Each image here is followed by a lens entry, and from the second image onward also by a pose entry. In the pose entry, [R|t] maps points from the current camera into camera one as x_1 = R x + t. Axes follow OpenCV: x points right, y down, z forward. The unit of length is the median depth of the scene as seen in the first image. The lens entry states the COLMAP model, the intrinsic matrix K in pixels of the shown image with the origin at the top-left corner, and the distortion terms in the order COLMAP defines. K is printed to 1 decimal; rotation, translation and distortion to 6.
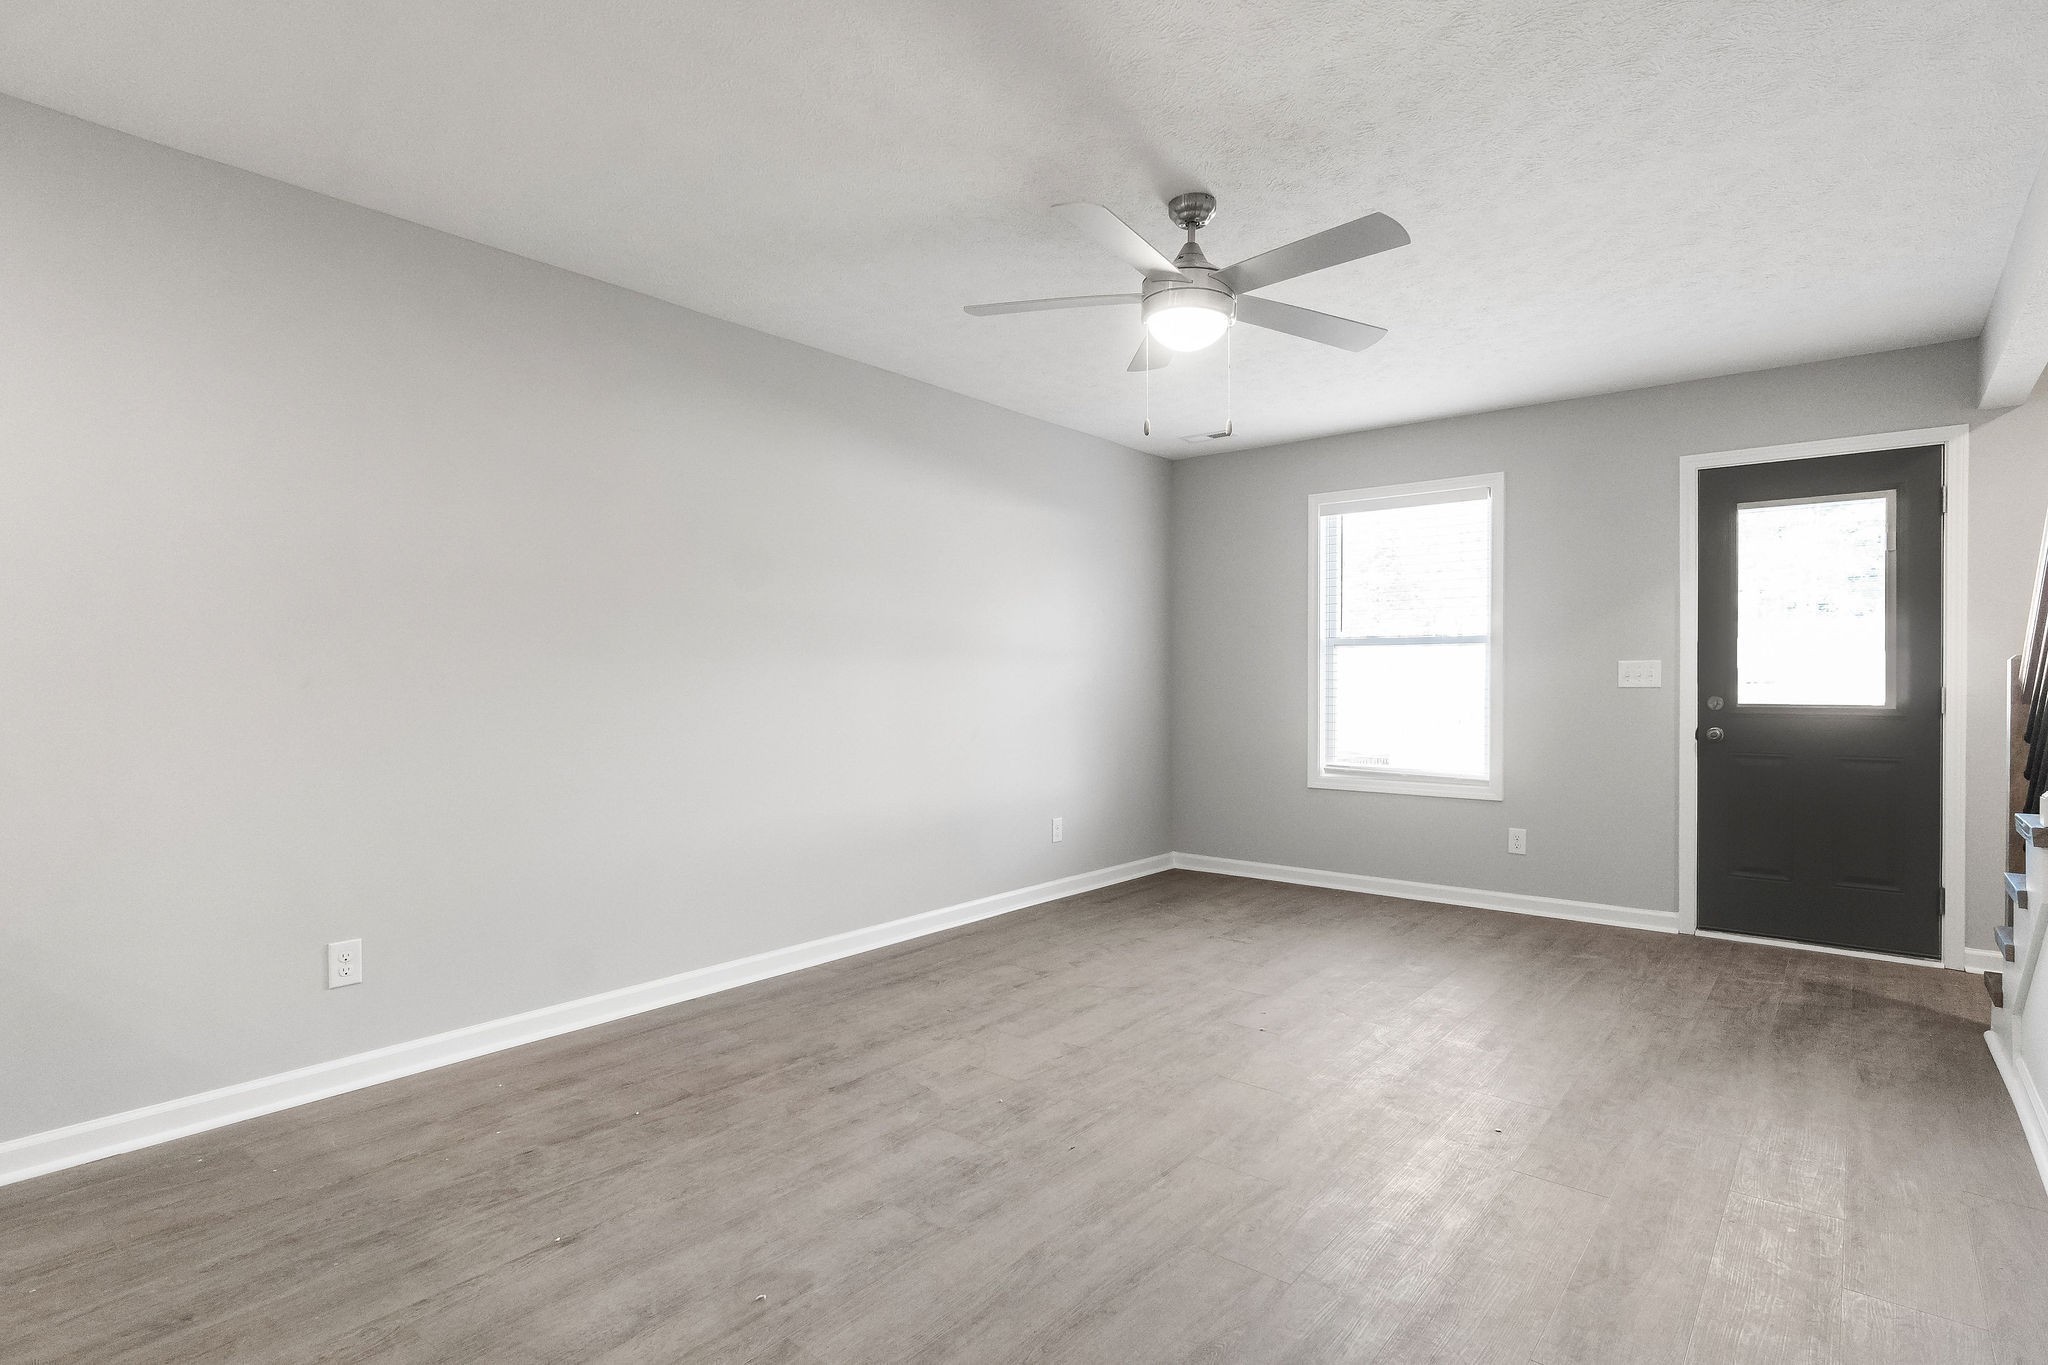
lens RADIAL K [[1032.1, 0, 1017.8], [0, 1032.1, 689.1], [0, 0, 1]] dist [-0.001326, -0.000638]
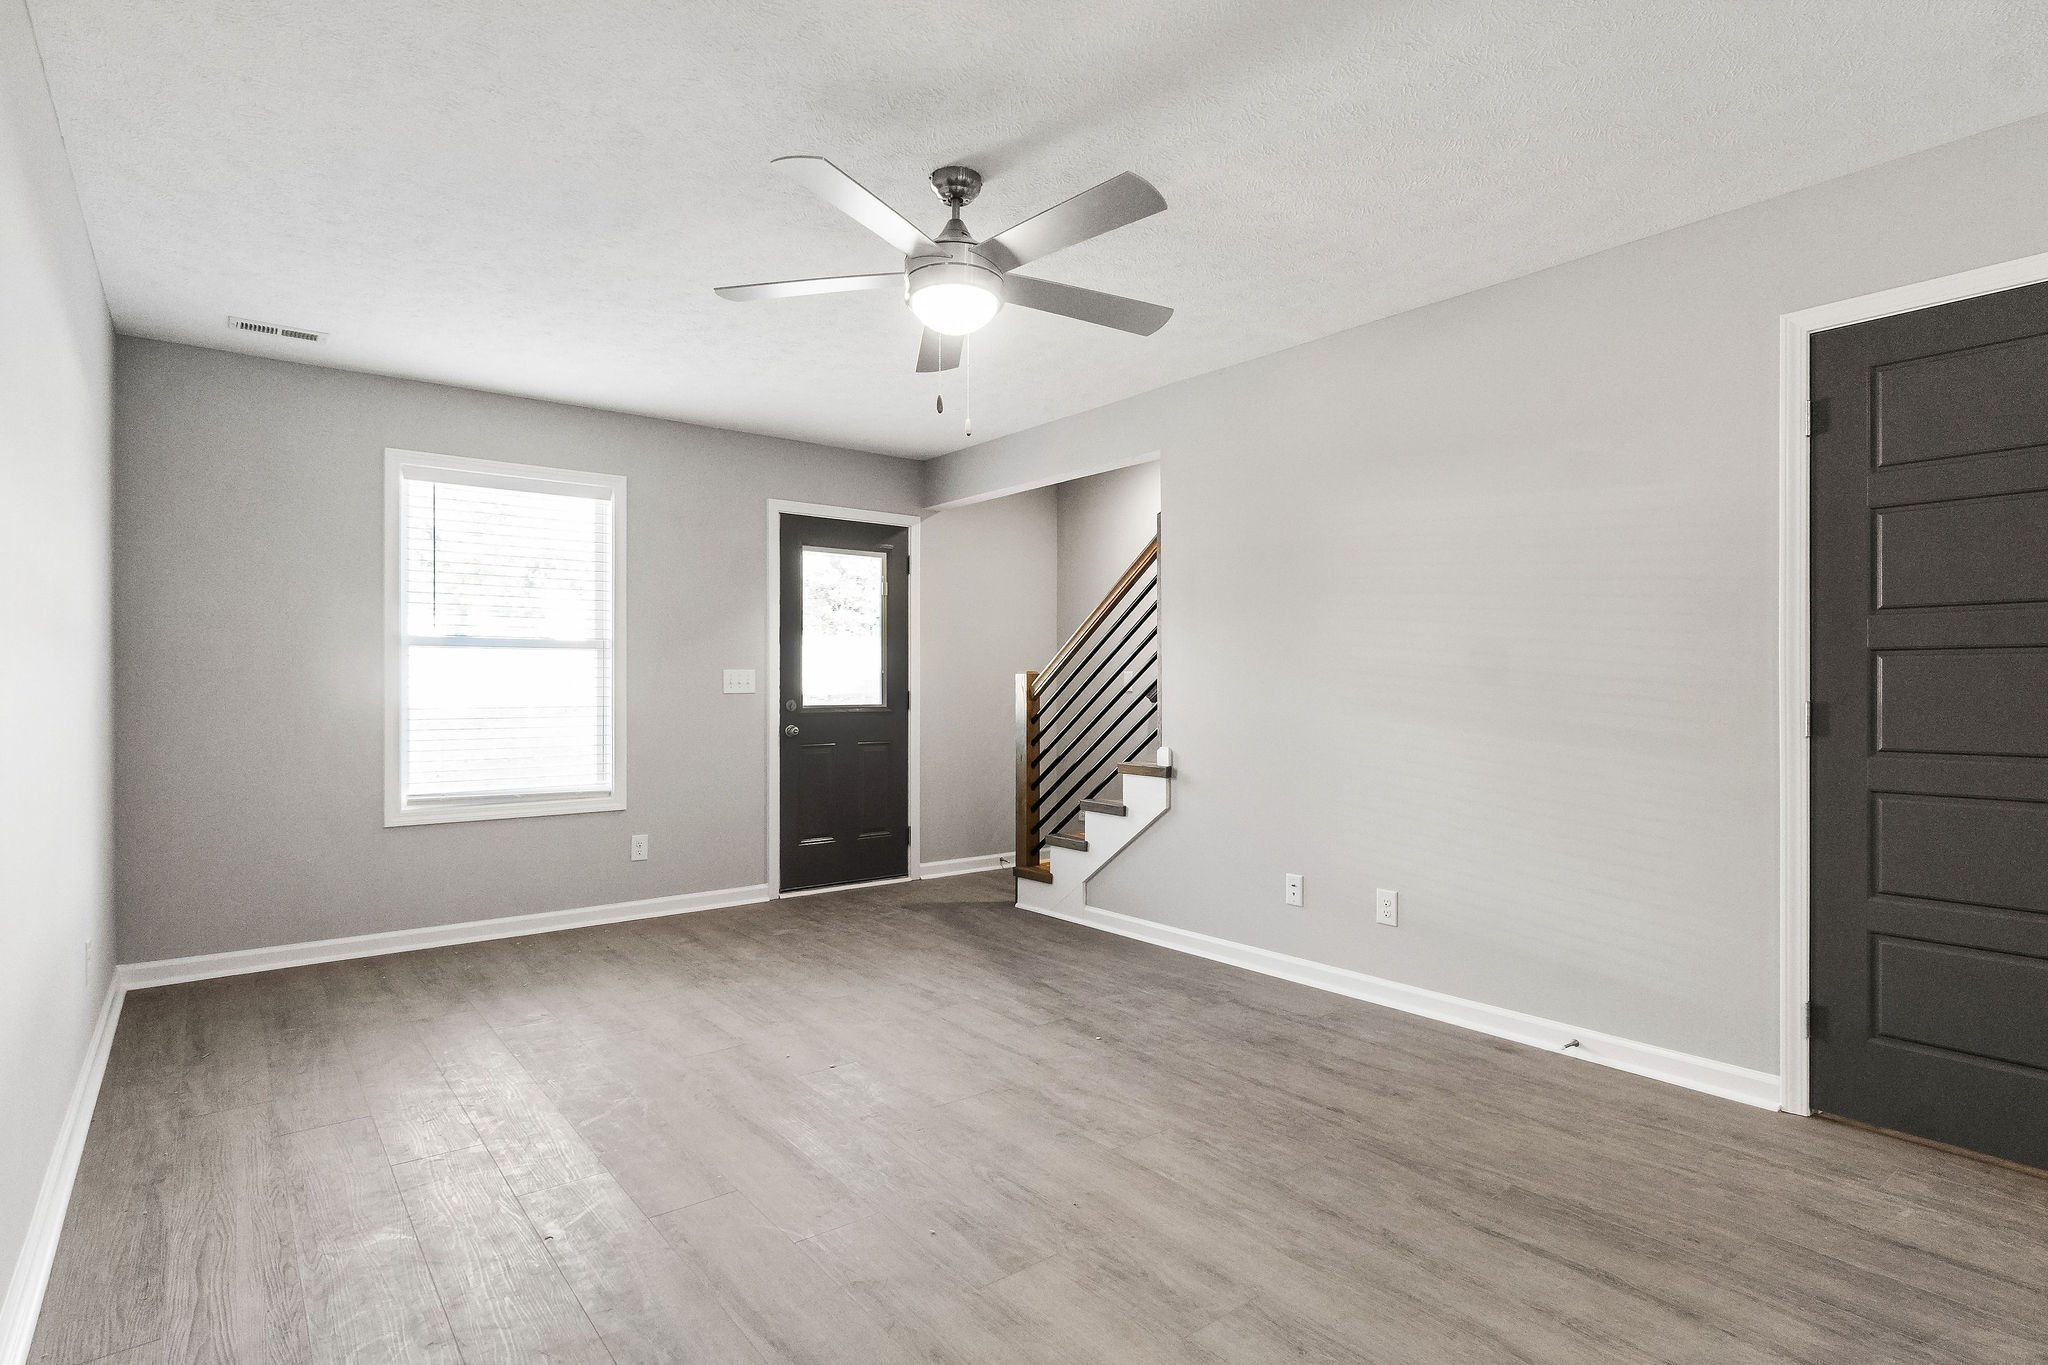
lens RADIAL K [[1032.1, 0, 1017.8], [0, 1032.1, 689.1], [0, 0, 1]] dist [-0.001326, -0.000638]
pose [[0.218895, -0.002911, 0.975744, -0.458592], [0.012431, 0.999923, 0.000195, -0.002583], [-0.975669, 0.012087, 0.218914, 0.466751]]
